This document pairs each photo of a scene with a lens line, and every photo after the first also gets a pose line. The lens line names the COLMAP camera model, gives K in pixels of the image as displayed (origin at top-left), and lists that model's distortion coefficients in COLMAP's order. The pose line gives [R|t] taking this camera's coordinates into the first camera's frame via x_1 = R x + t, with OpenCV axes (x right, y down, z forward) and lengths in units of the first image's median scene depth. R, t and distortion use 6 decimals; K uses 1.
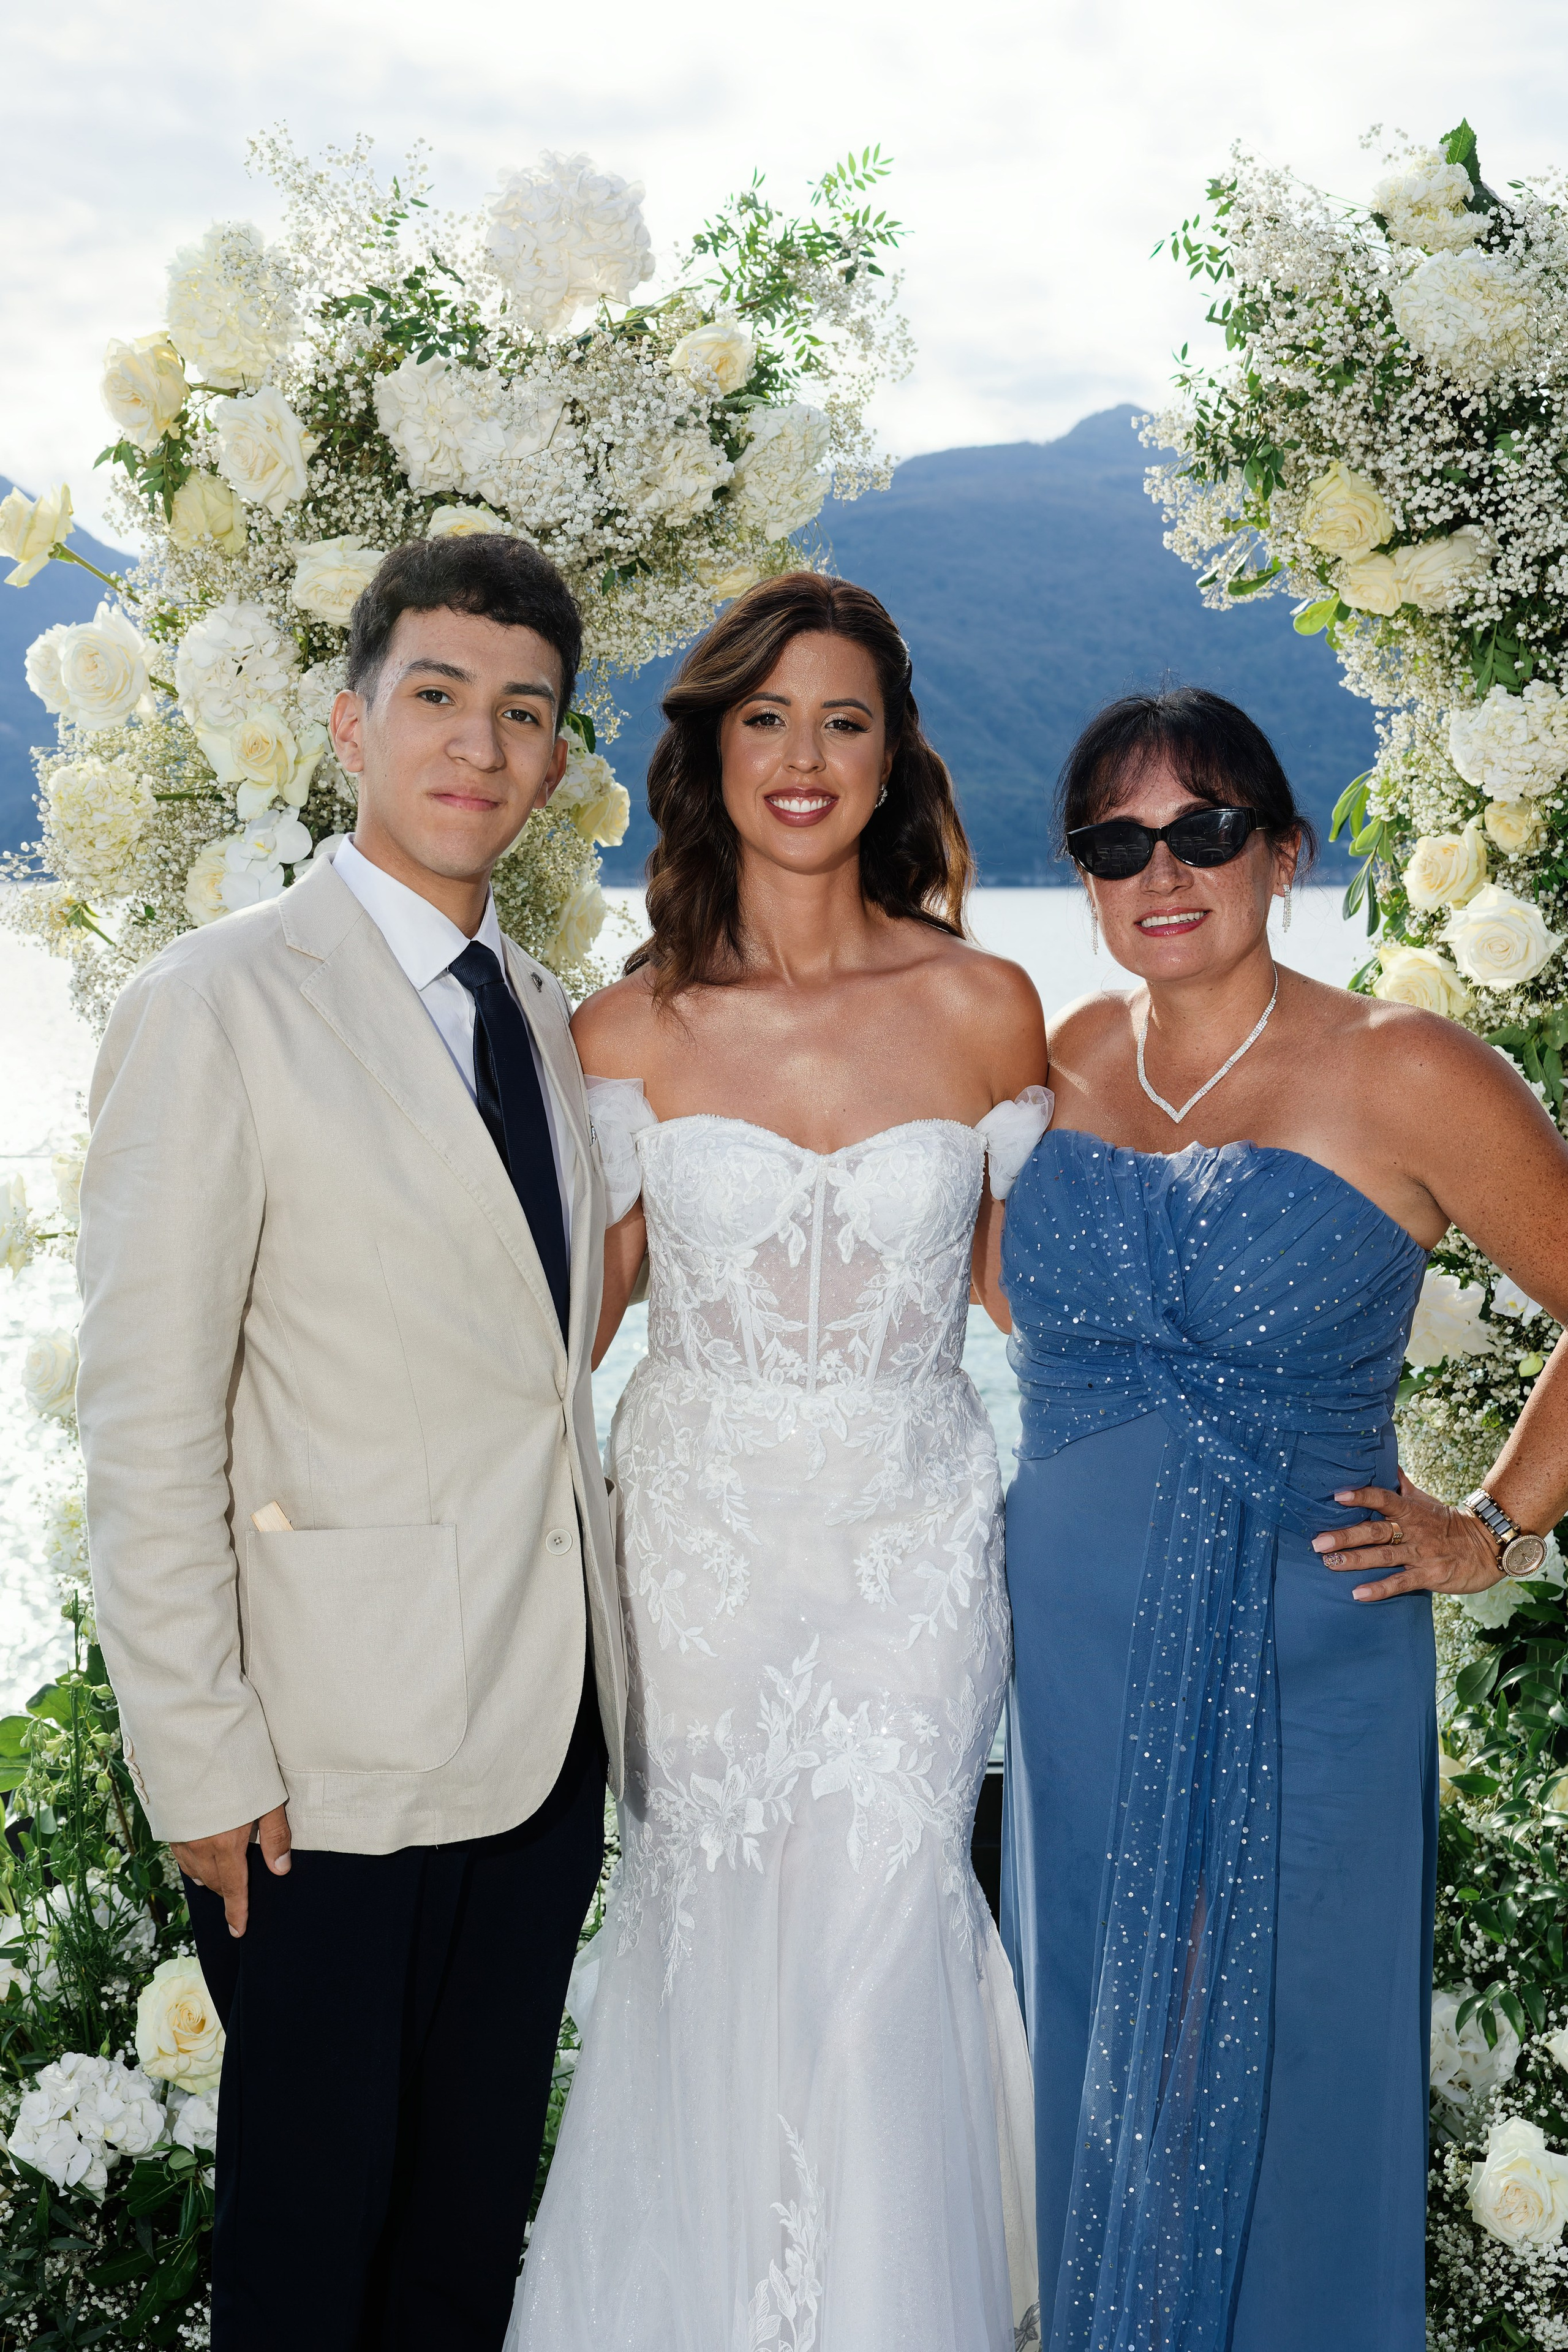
lens RADIAL K [[2561.3, 0, 751.3], [0, 2561.3, 1176.4], [0, 0, 1]] dist [0.013597, 0.001953]
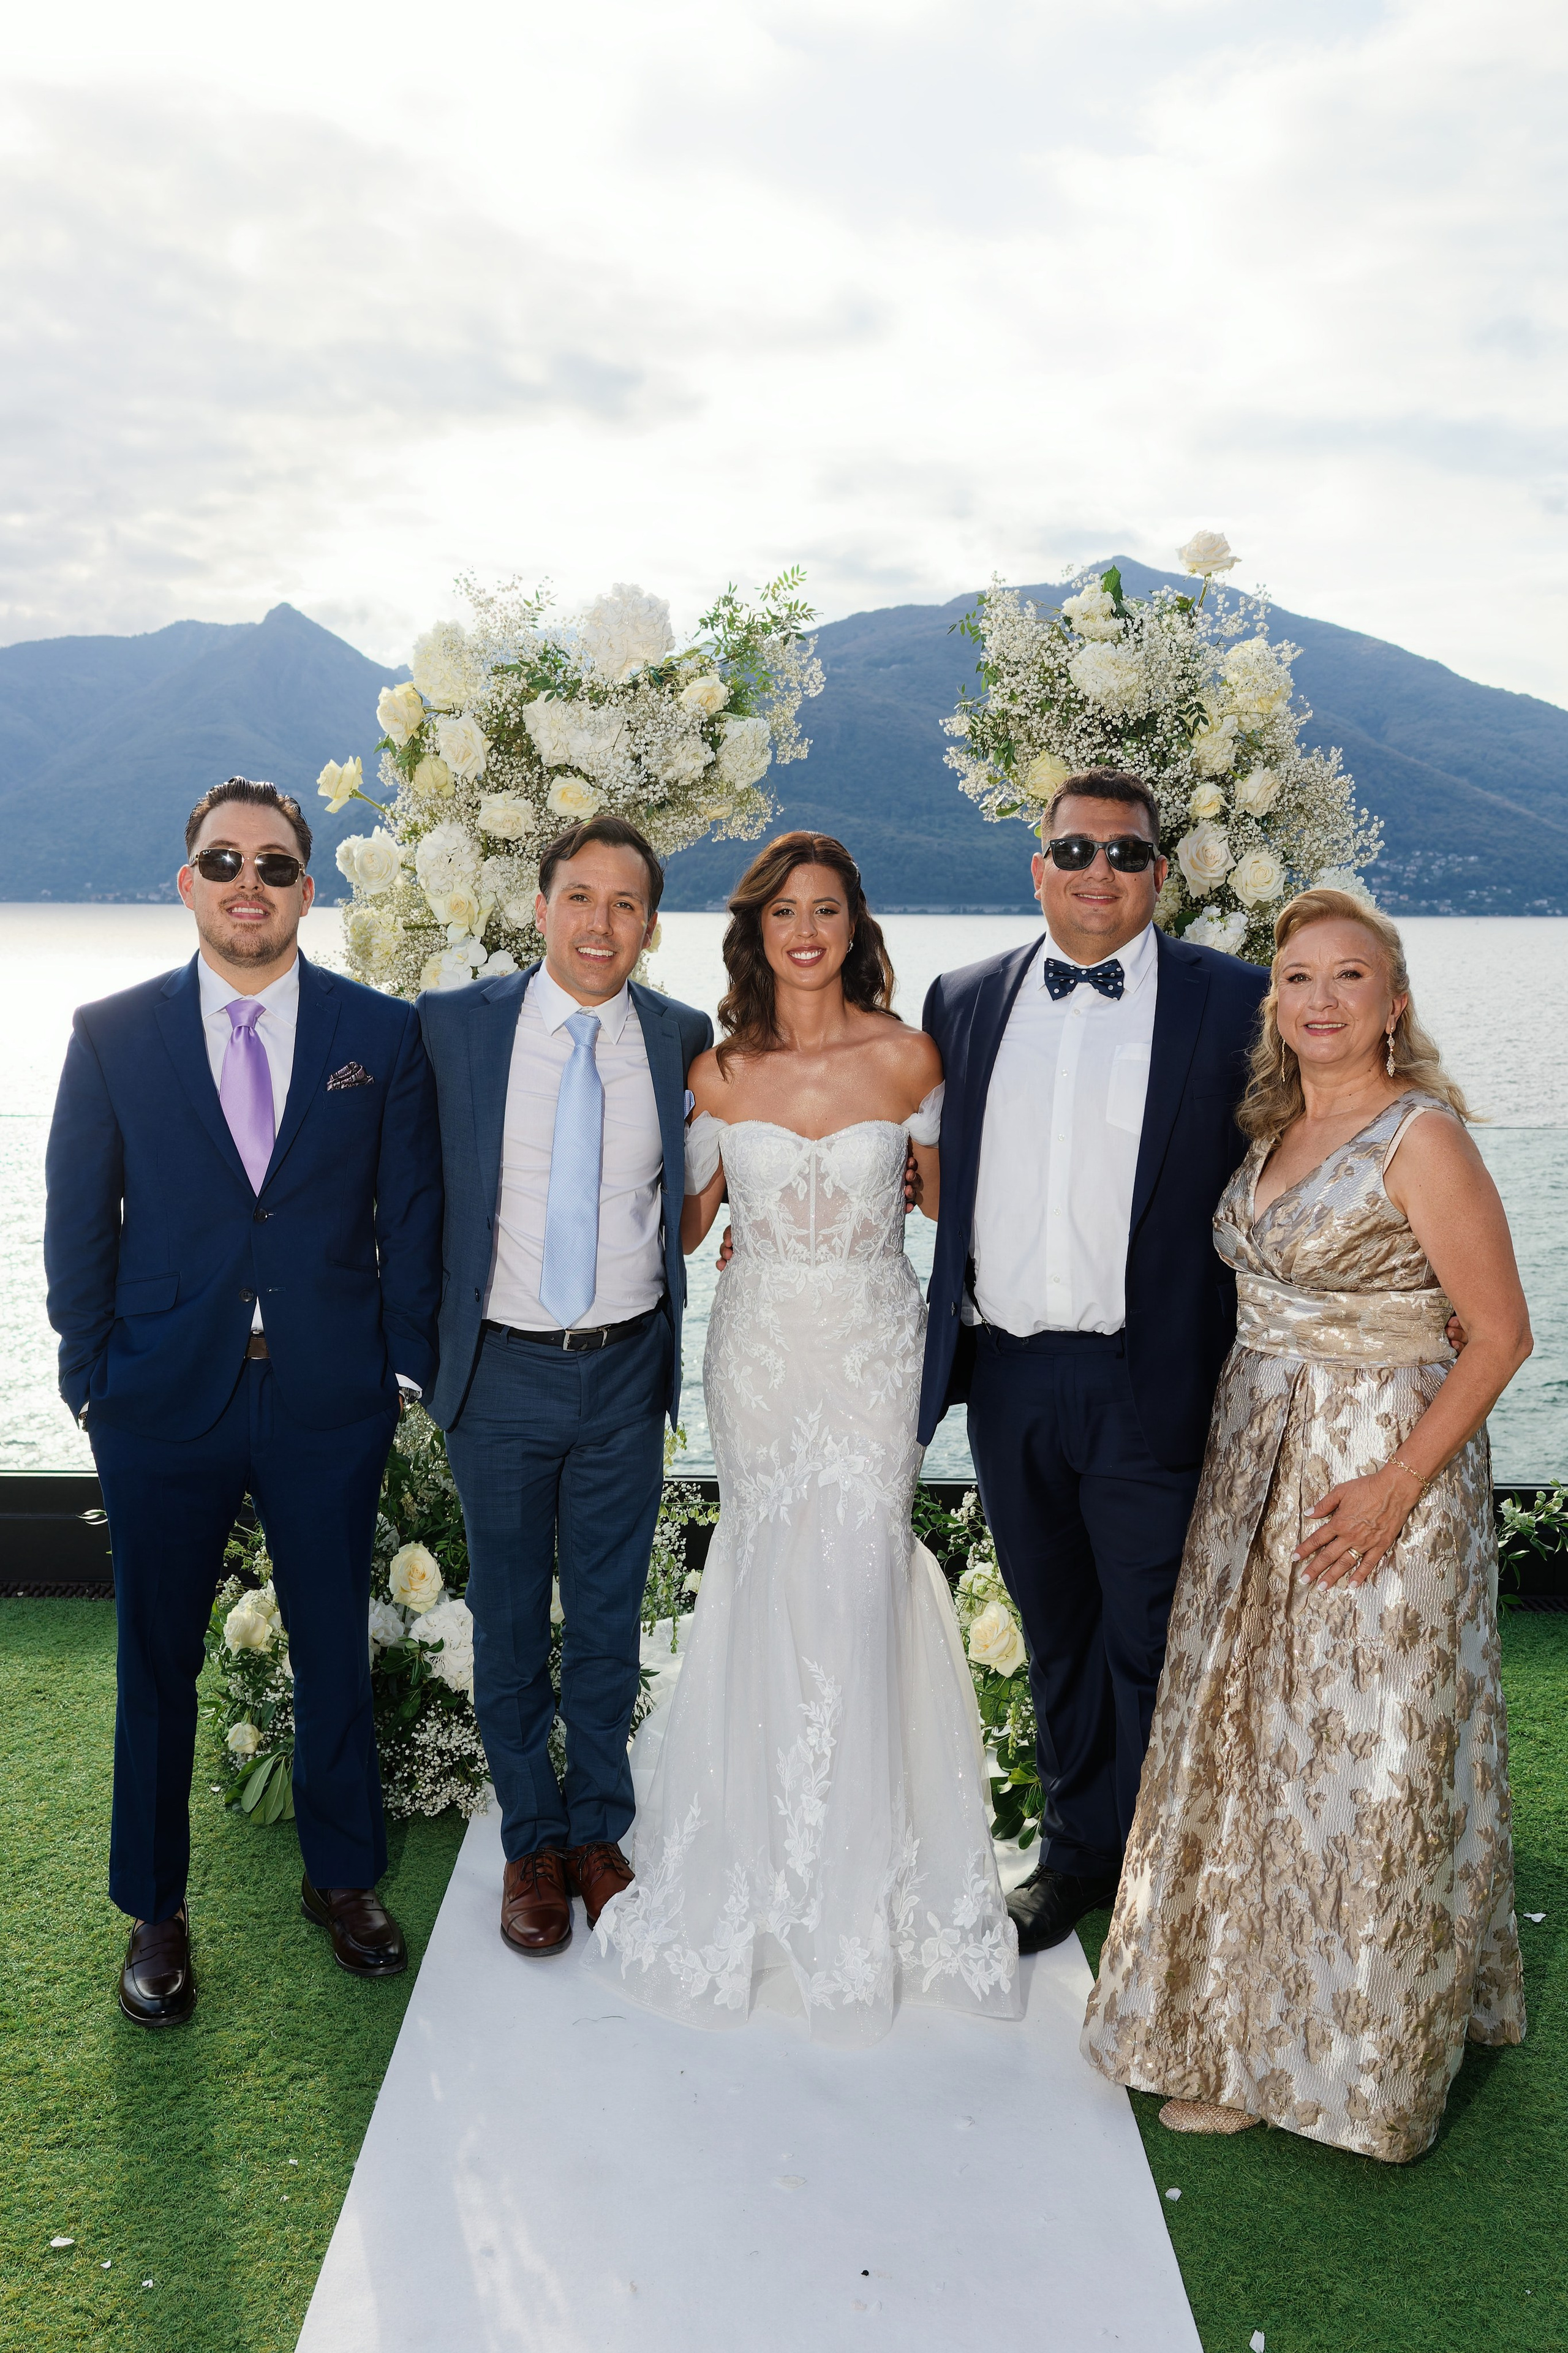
lens RADIAL K [[1894.1, 0, 752.6], [0, 1894.1, 1160.6], [0, 0, 1]] dist [0.003822, -0.007093]
pose [[0.998985, 0.012587, -0.043247, 0.083107], [-0.011791, 0.999757, 0.018619, -0.008037], [0.043471, -0.018090, 0.998891, -0.373228]]
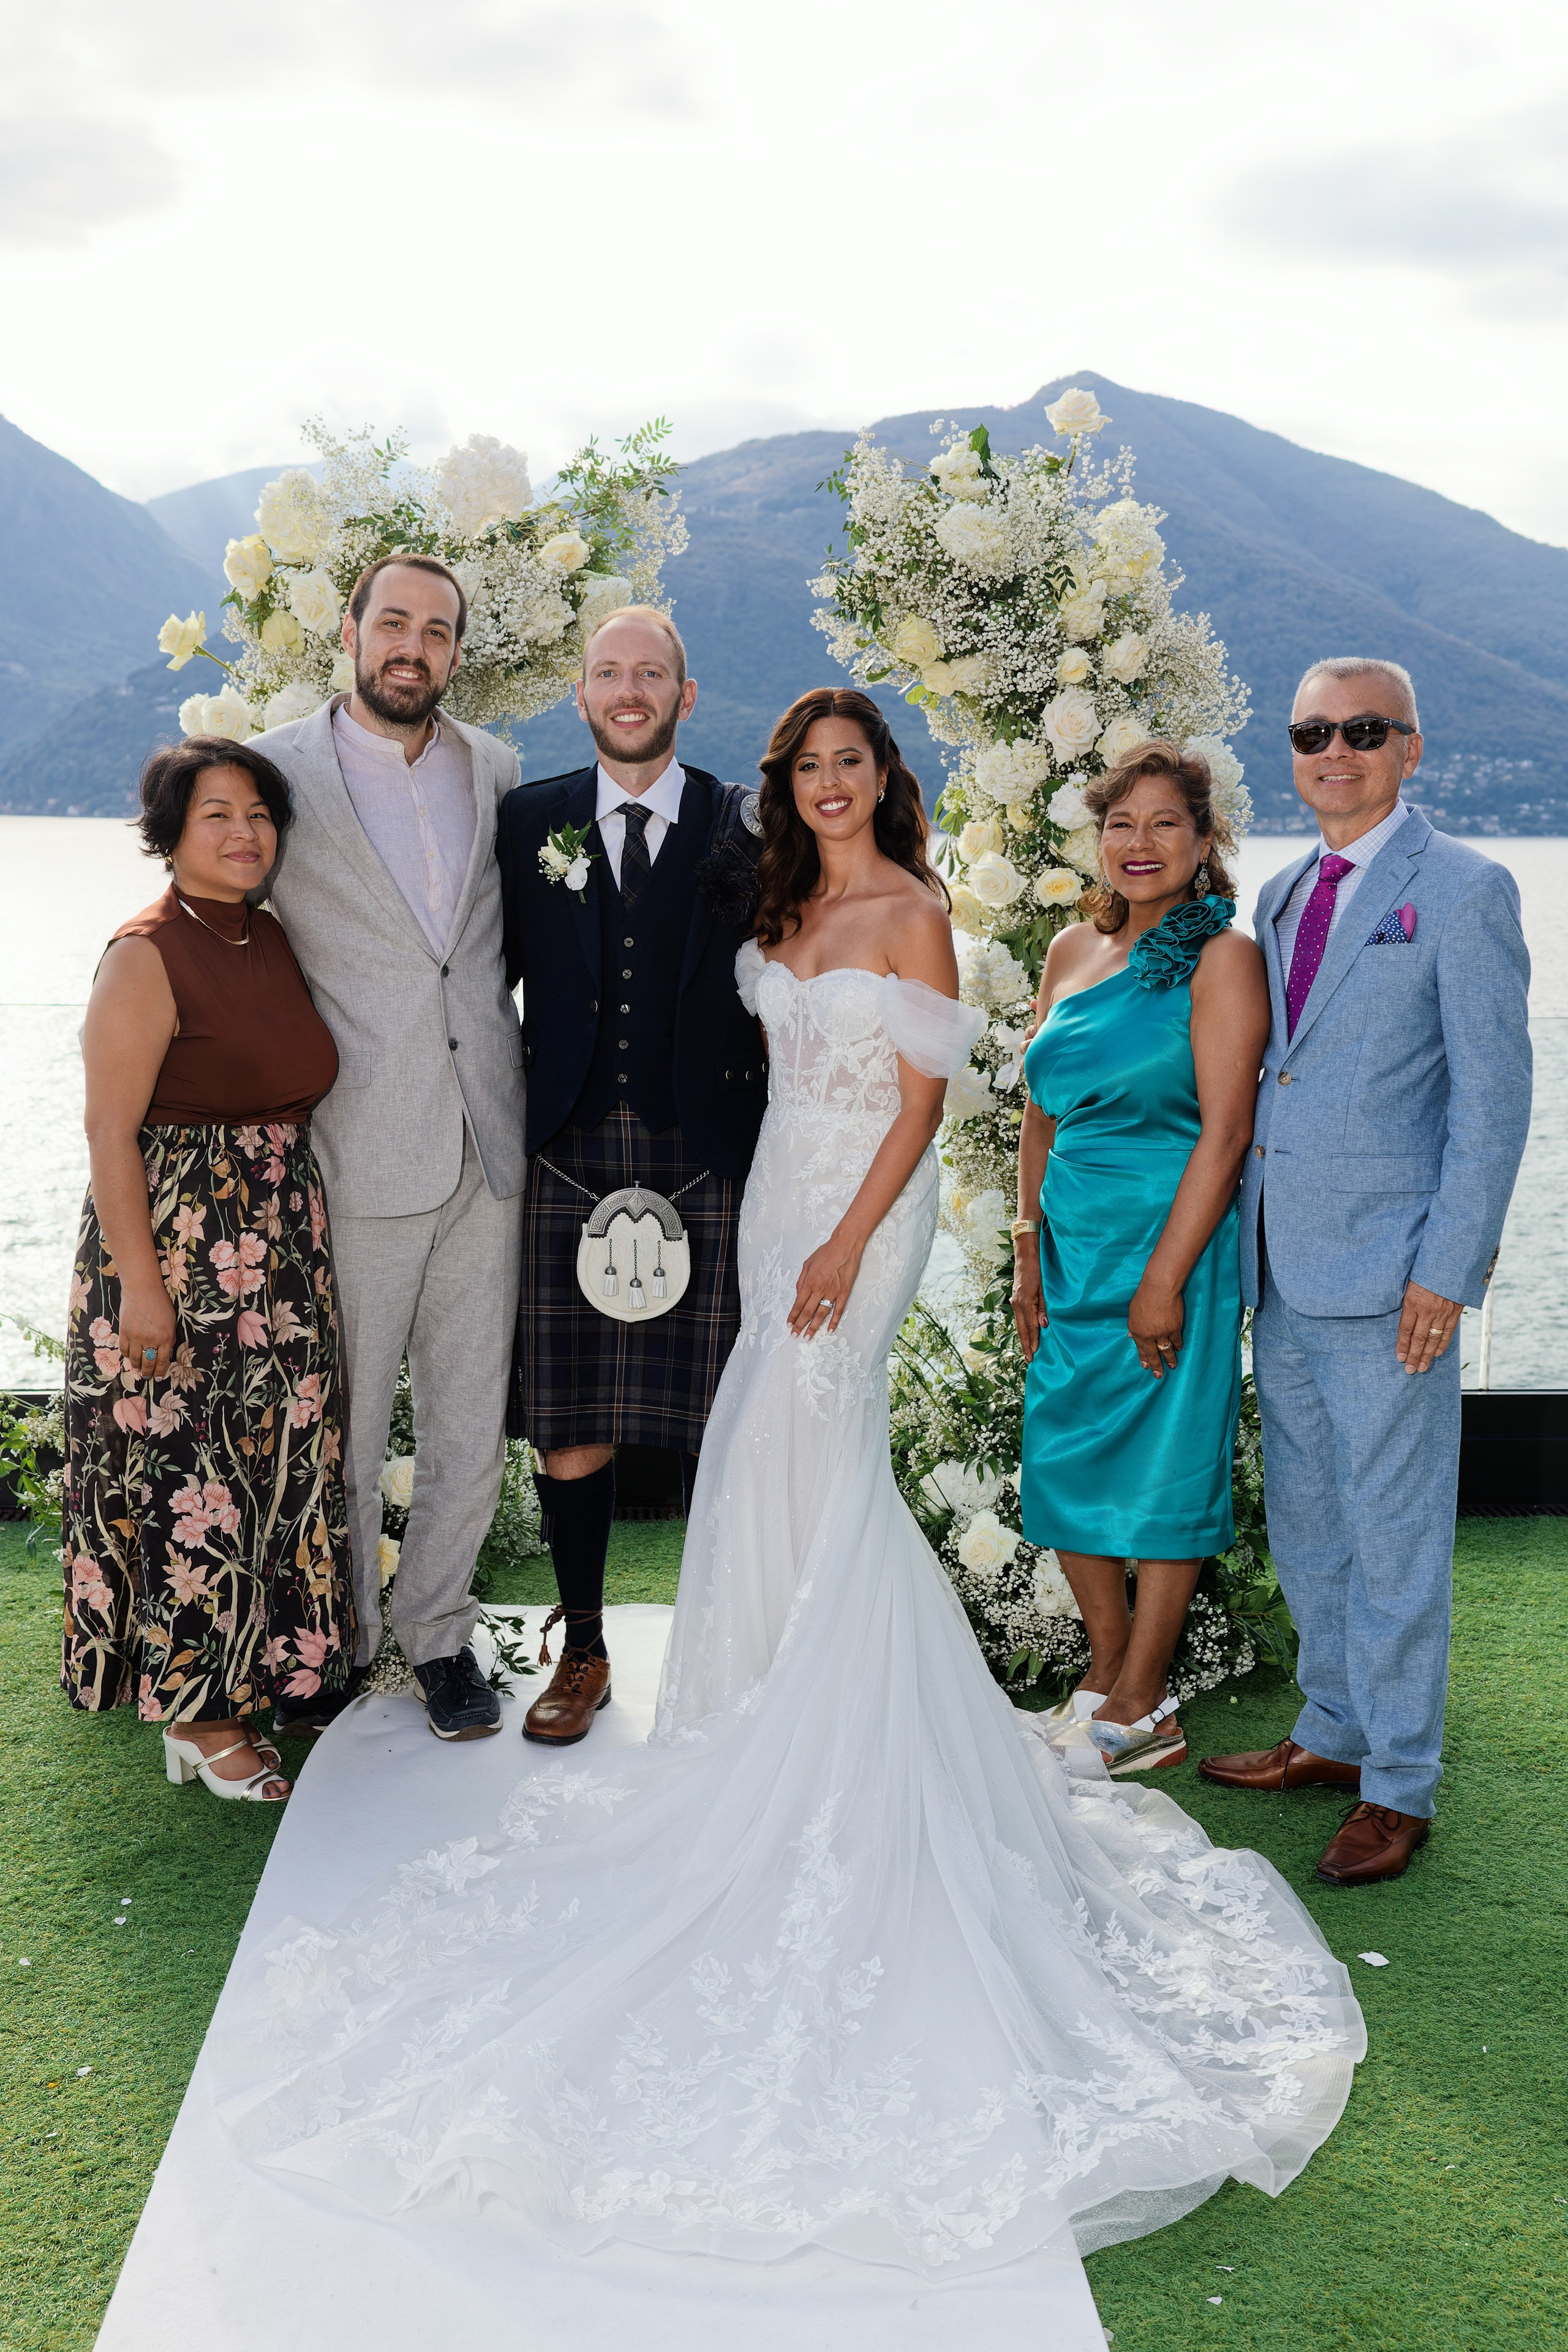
lens RADIAL K [[2443.3, 0, 777.1], [0, 2443.3, 1223.2], [0, 0, 1]] dist [0.023232, 0.002880]
pose [[0.999726, 0.008465, 0.021820, 0.100792], [-0.009479, 0.998858, 0.046830, 0.071189], [-0.021399, -0.047024, 0.998665, -0.746129]]
